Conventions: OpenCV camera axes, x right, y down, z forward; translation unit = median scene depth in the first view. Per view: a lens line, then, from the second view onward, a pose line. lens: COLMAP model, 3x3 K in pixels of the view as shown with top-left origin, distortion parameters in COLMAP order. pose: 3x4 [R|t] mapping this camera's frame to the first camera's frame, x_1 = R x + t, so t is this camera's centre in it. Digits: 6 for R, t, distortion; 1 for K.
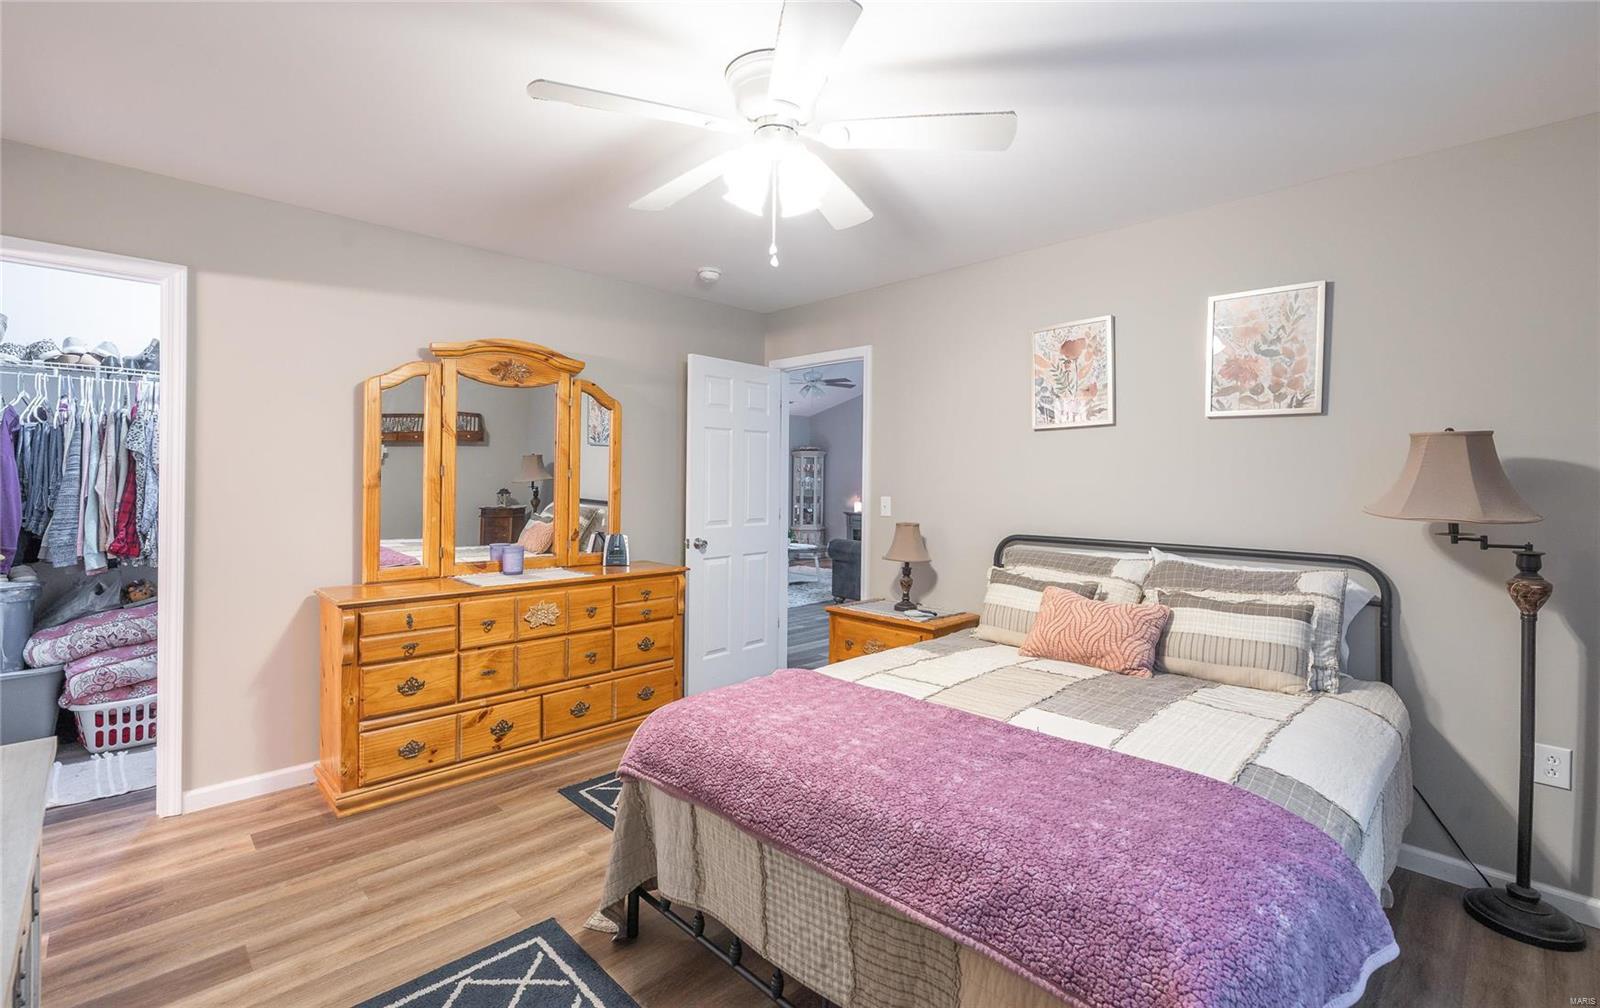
lens RADIAL K [[685.7, 0, 803.8], [0, 685.7, 484.9], [0, 0, 1]] dist [-0.030295, 0.000306]
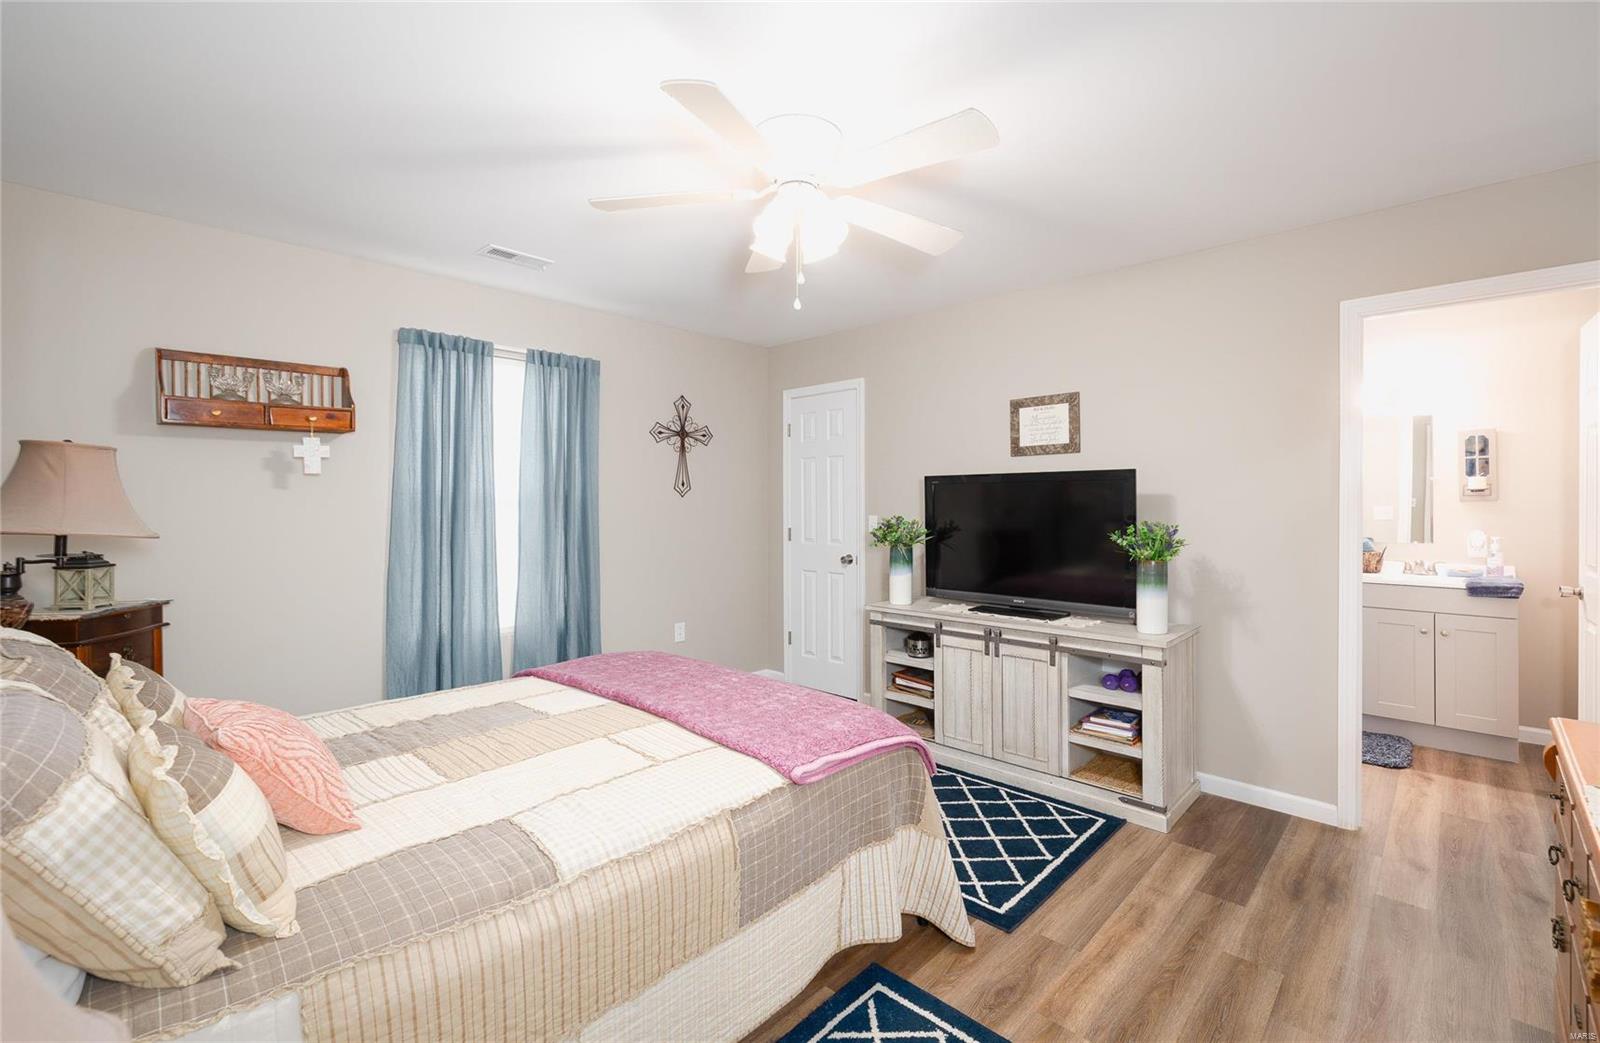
lens RADIAL K [[695.3, 0, 798.8], [0, 695.3, 511.6], [0, 0, 1]] dist [0.001746, 0.000256]
pose [[-0.999675, -0.007816, -0.024270, -0.019981], [-0.008176, 0.999857, 0.014794, -0.014112], [0.024151, 0.014987, -0.999596, 2.077654]]
